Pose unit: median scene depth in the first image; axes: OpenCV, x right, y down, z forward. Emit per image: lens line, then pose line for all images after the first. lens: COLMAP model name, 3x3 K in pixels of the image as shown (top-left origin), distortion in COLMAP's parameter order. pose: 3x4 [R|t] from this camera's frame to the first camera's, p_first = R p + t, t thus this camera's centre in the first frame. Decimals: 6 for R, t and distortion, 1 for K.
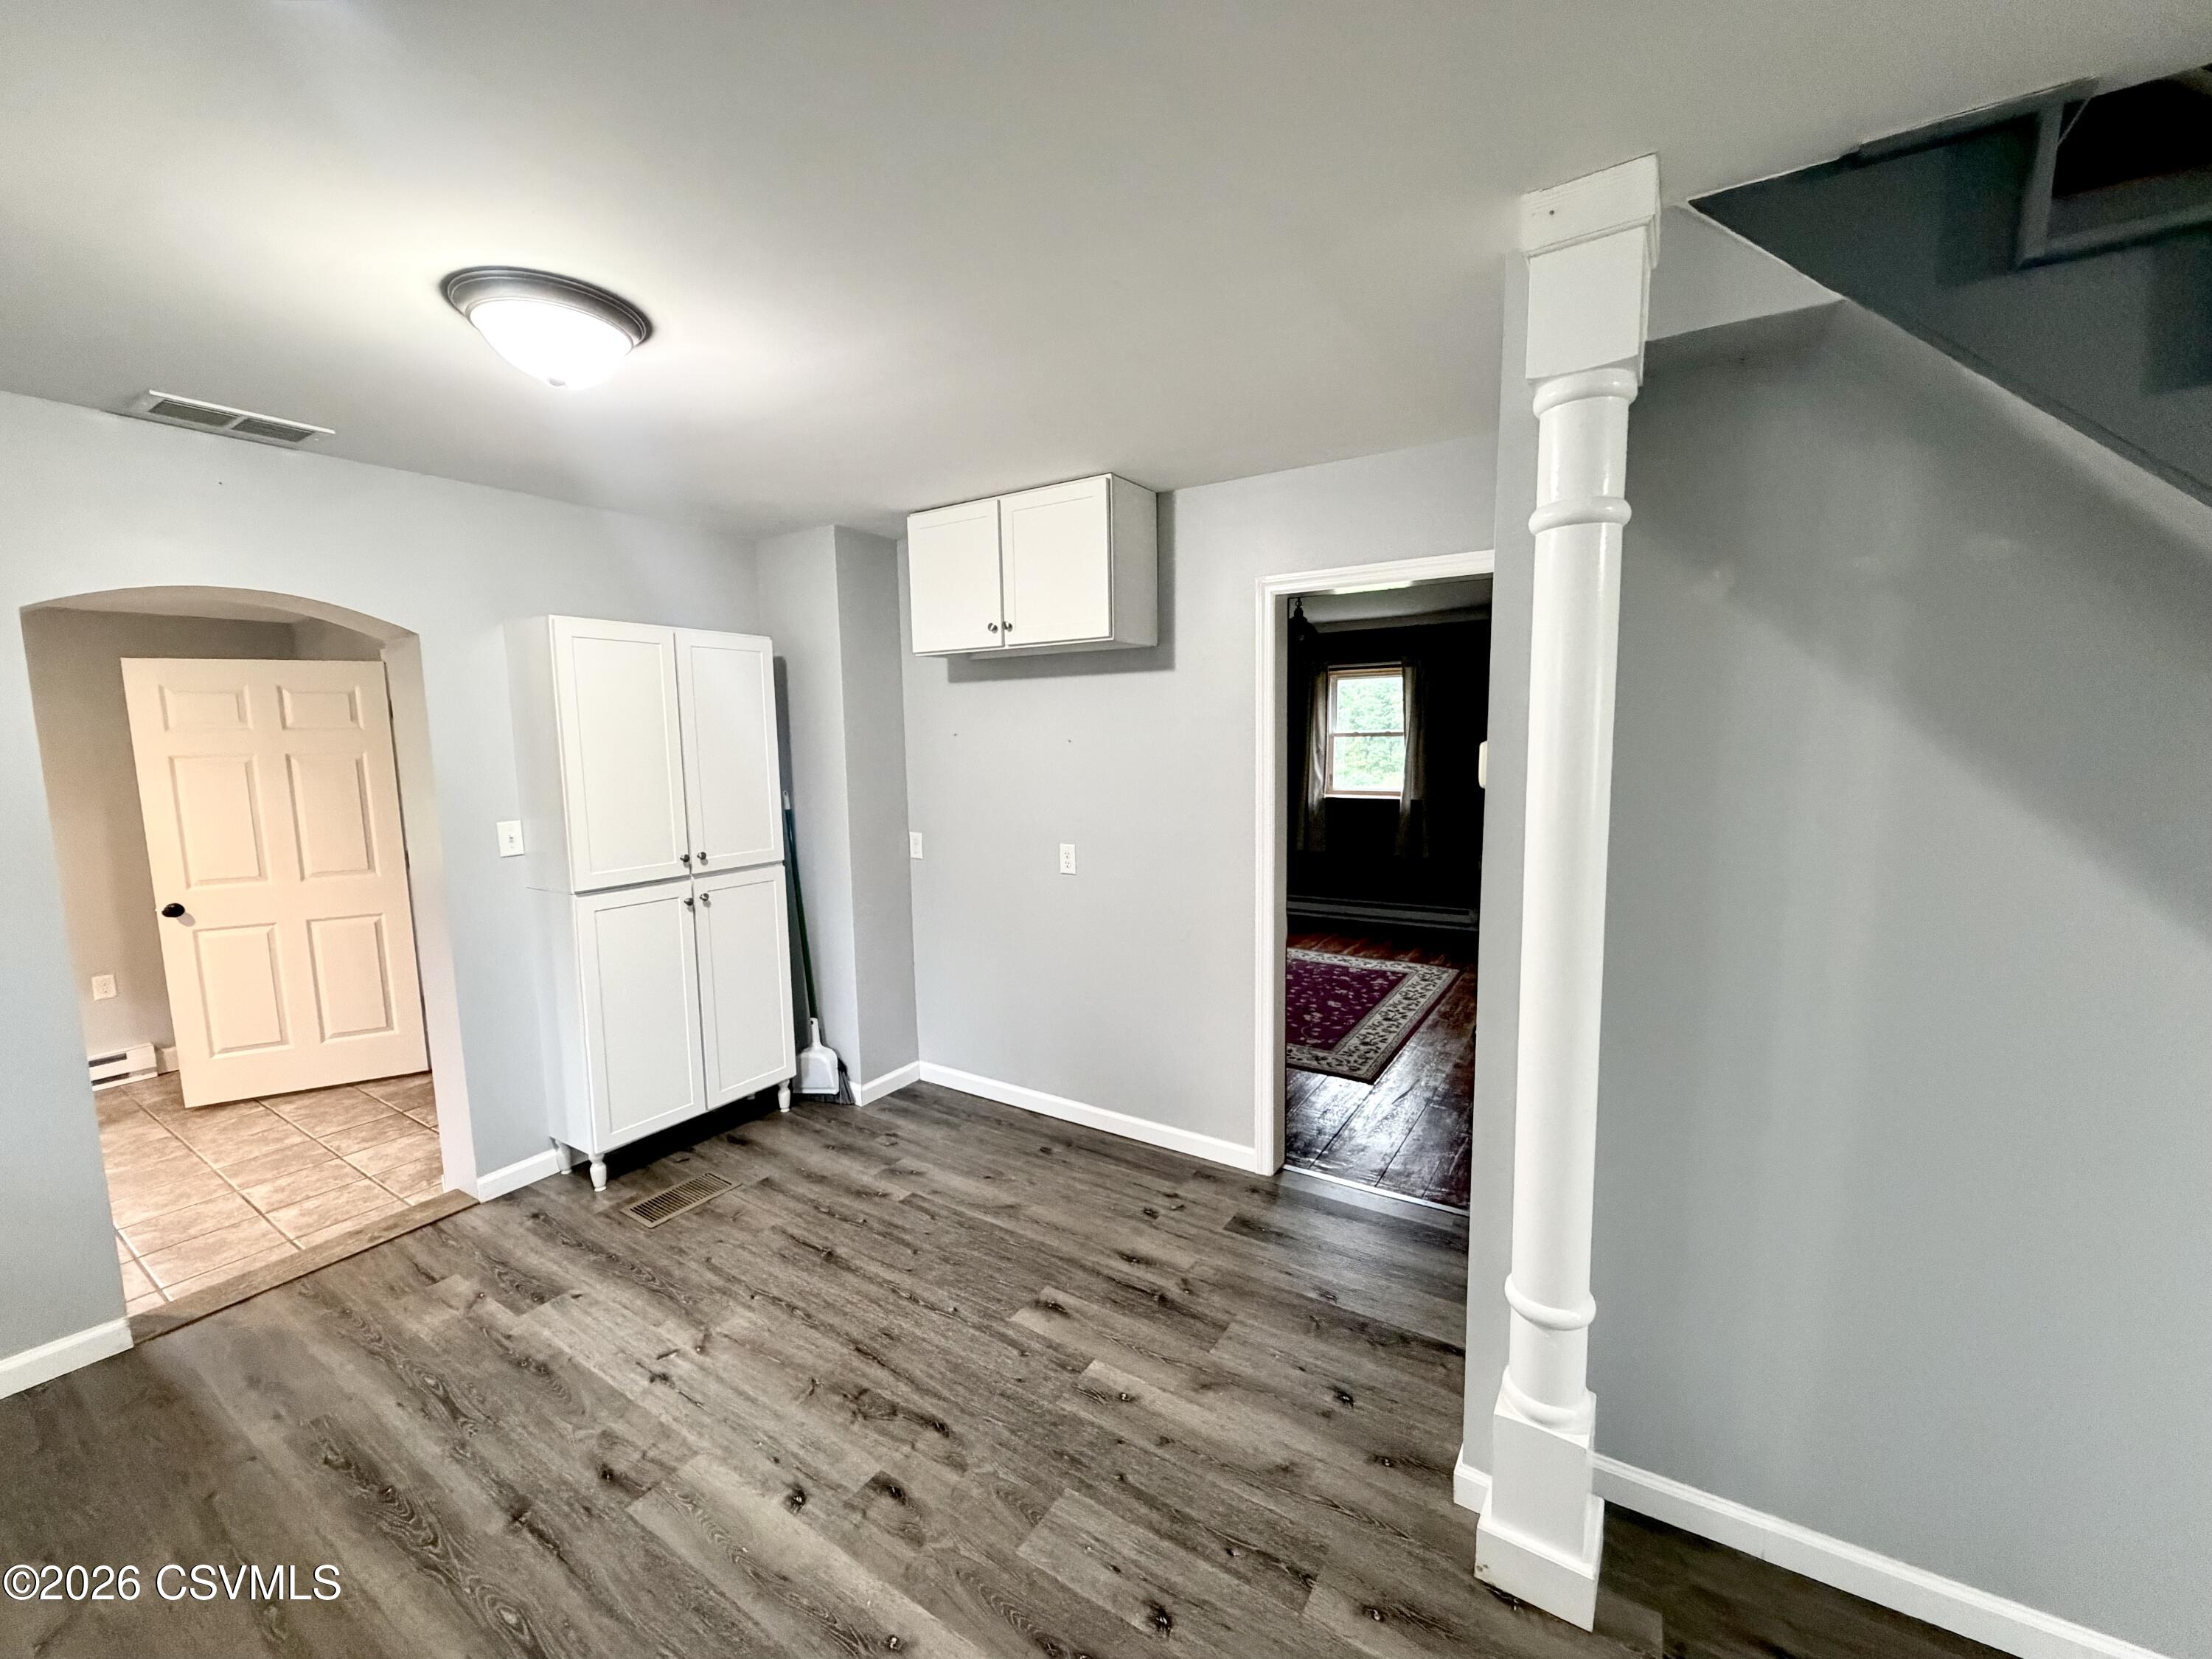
lens RADIAL K [[881.6, 0, 1099.2], [0, 881.6, 832.0], [0, 0, 1]] dist [-0.001141, -0.000377]
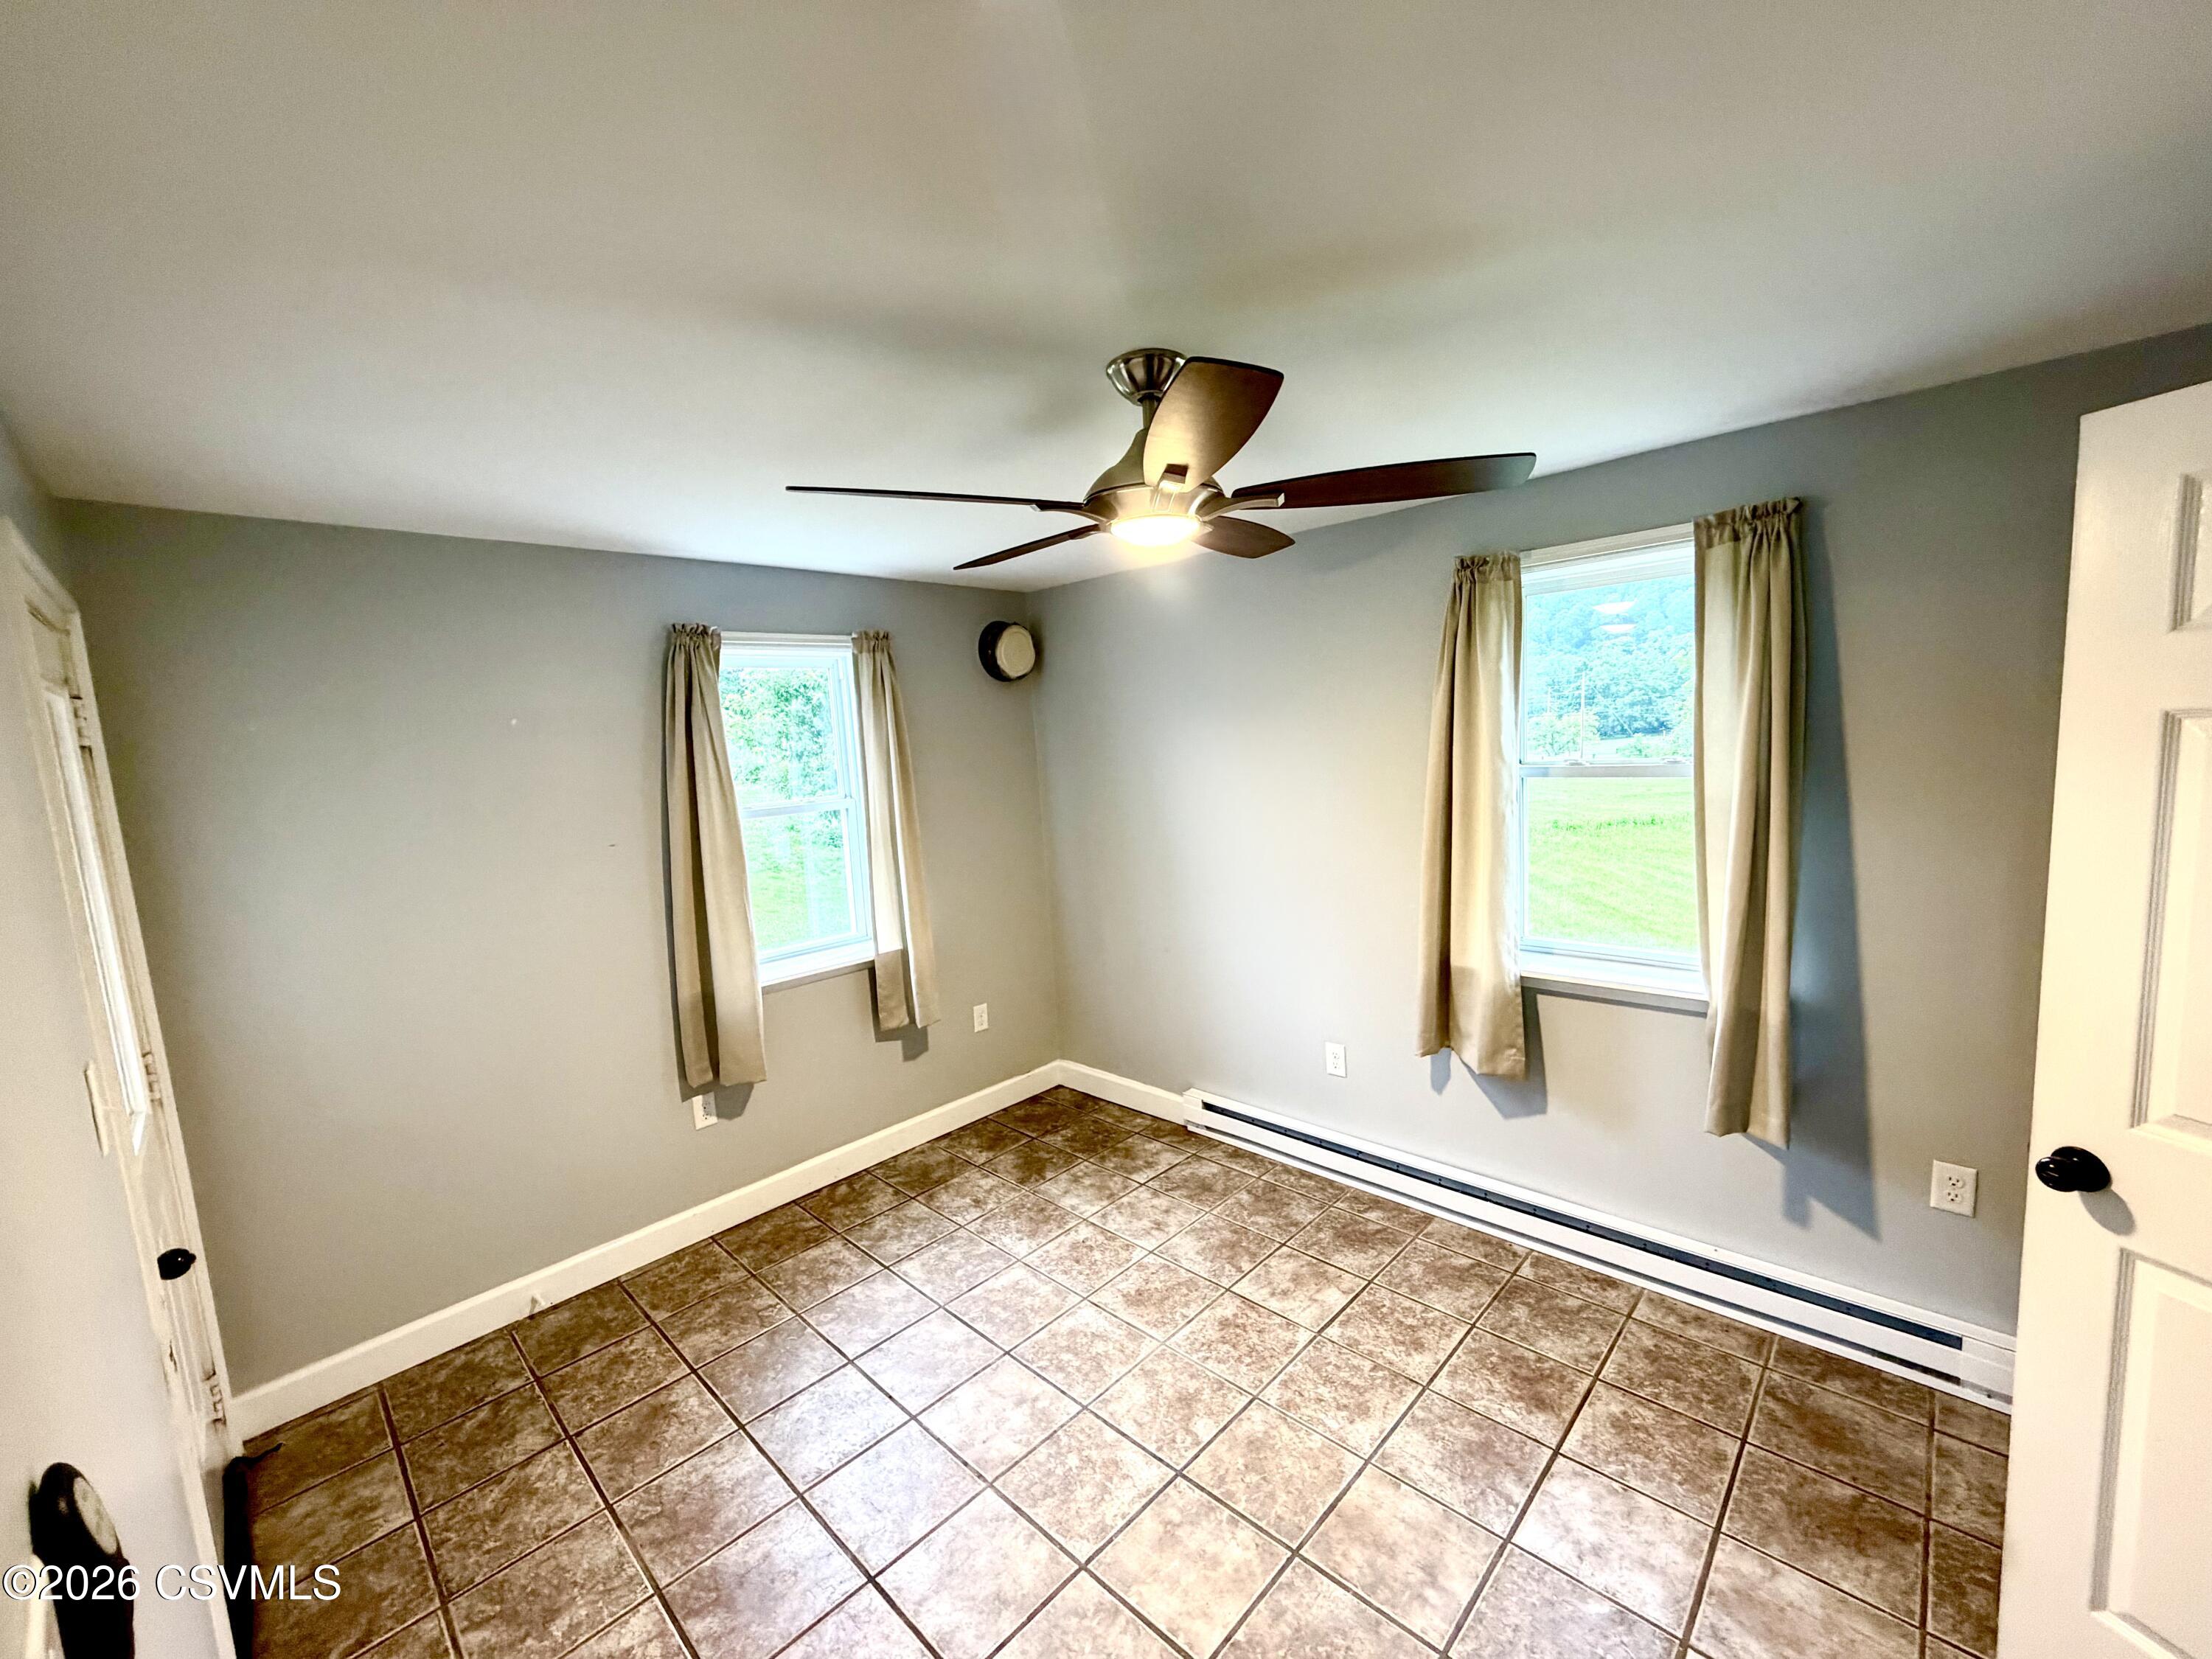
lens RADIAL K [[881.6, 0, 1099.2], [0, 881.6, 832.0], [0, 0, 1]] dist [-0.001141, -0.000377]
pose [[-0.193308, 0.139734, -0.971137, -0.695238], [-0.054502, 0.986749, 0.152829, -0.072779], [0.979623, 0.082472, -0.183130, 0.710469]]
